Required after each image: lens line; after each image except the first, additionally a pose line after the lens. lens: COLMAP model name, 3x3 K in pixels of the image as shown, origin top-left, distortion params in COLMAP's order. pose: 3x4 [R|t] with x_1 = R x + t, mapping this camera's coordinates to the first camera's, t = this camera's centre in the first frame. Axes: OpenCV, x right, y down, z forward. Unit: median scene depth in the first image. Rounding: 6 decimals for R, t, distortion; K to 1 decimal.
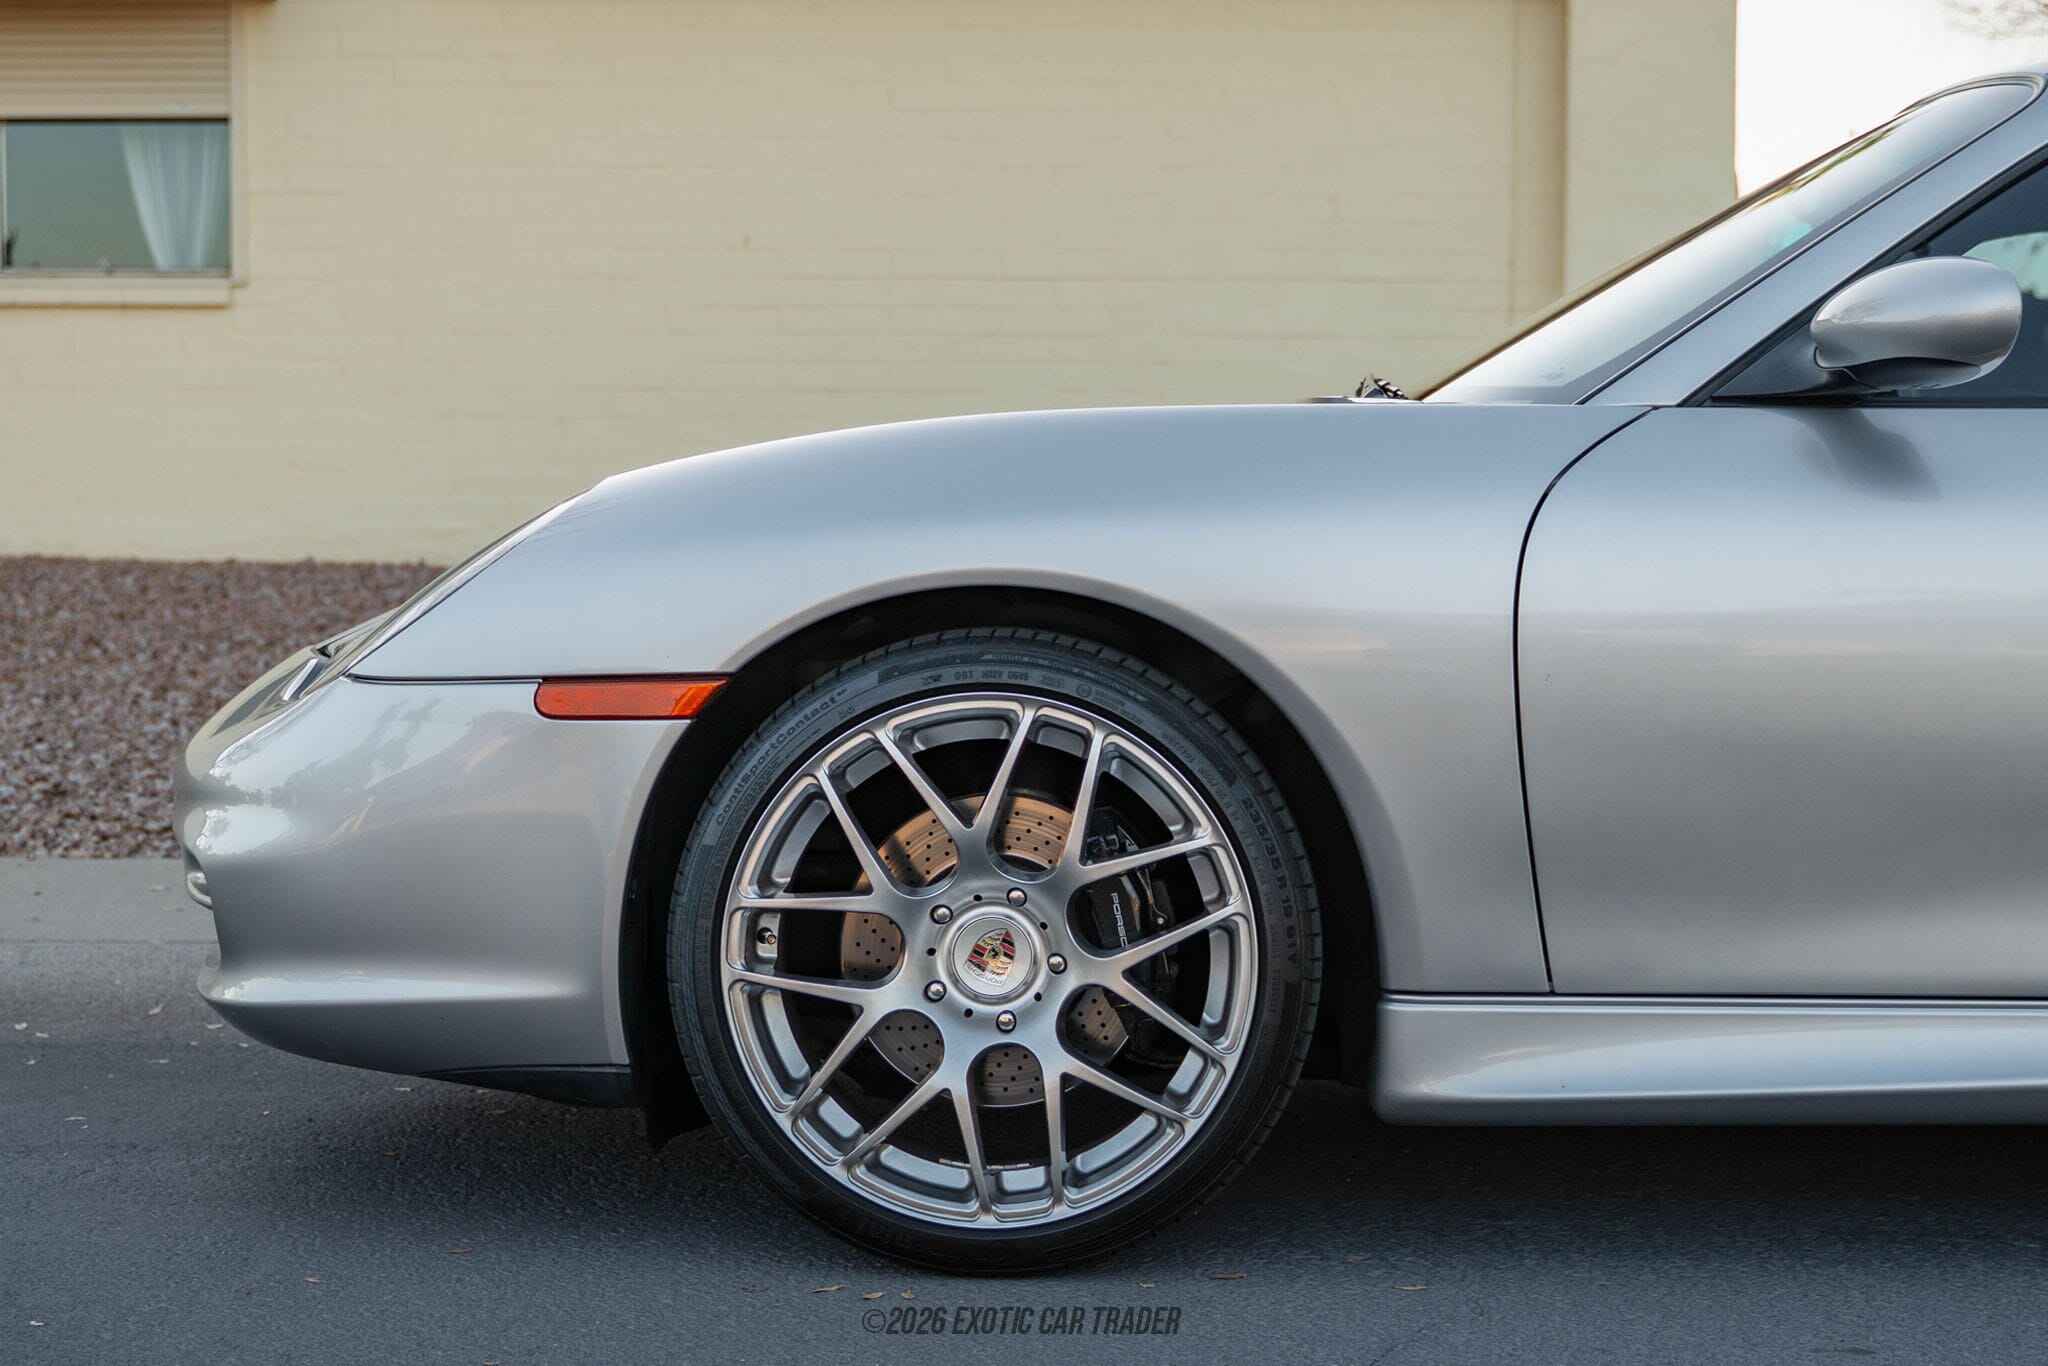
lens RADIAL K [[3298.0, 0, 1229.7], [0, 3298.0, 808.4], [0, 0, 1]] dist [-0.044760, -0.093208]
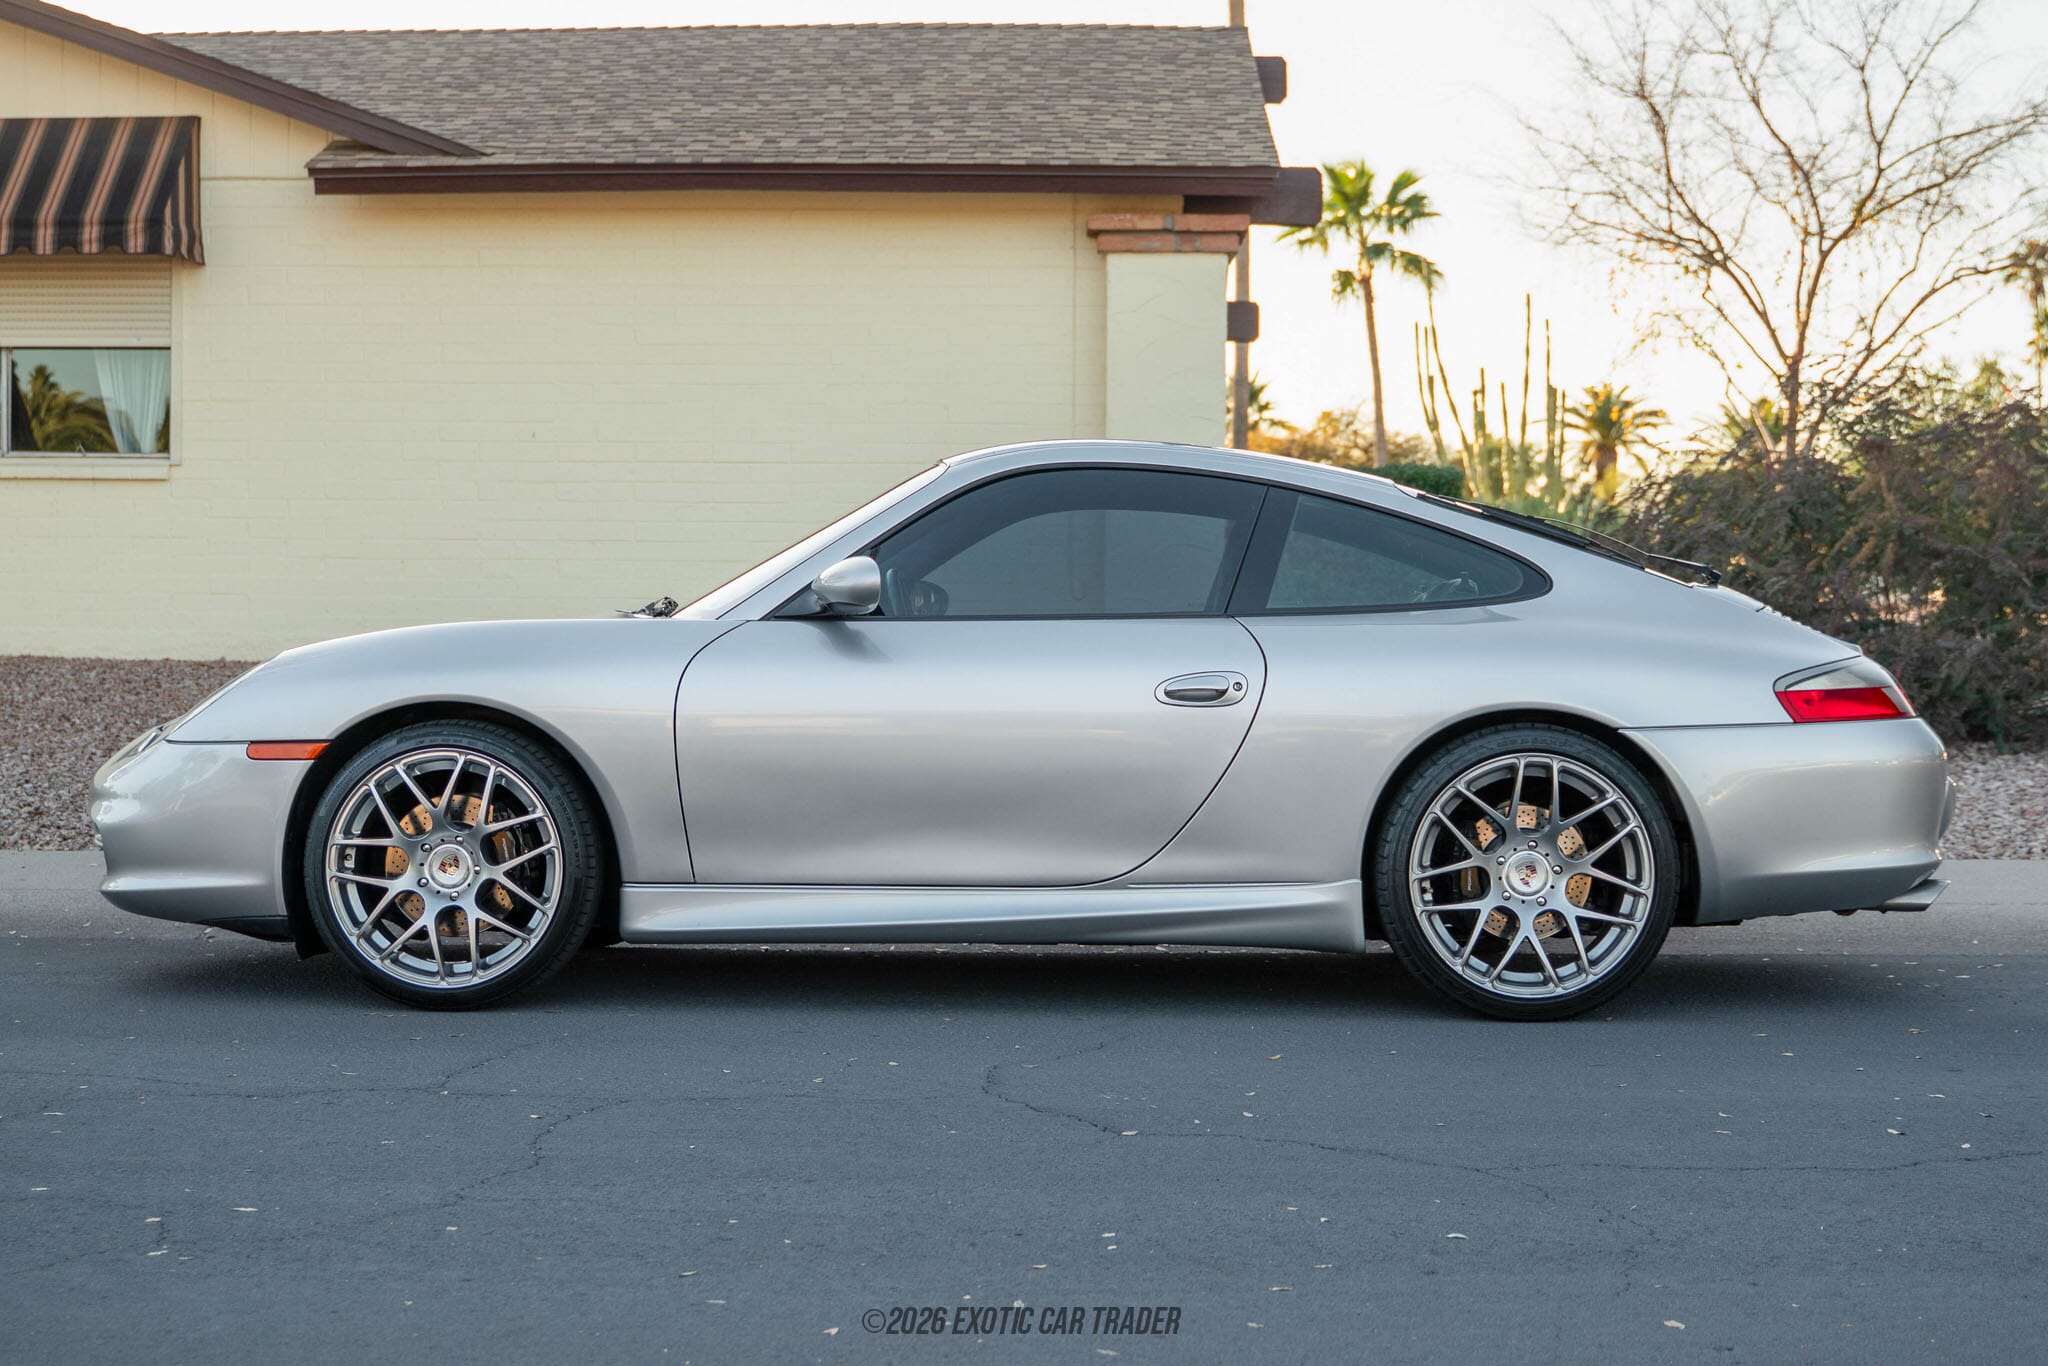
lens RADIAL K [[2780.5, 0, 1024.0], [0, 2780.5, 683.0], [0, 0, 1]] dist [-0.041010, -0.081772]
pose [[0.999995, 0.000842, -0.003207, 0.322567], [-0.001040, 0.998075, -0.062010, 0.036815], [0.003148, 0.062013, 0.998070, -0.878697]]
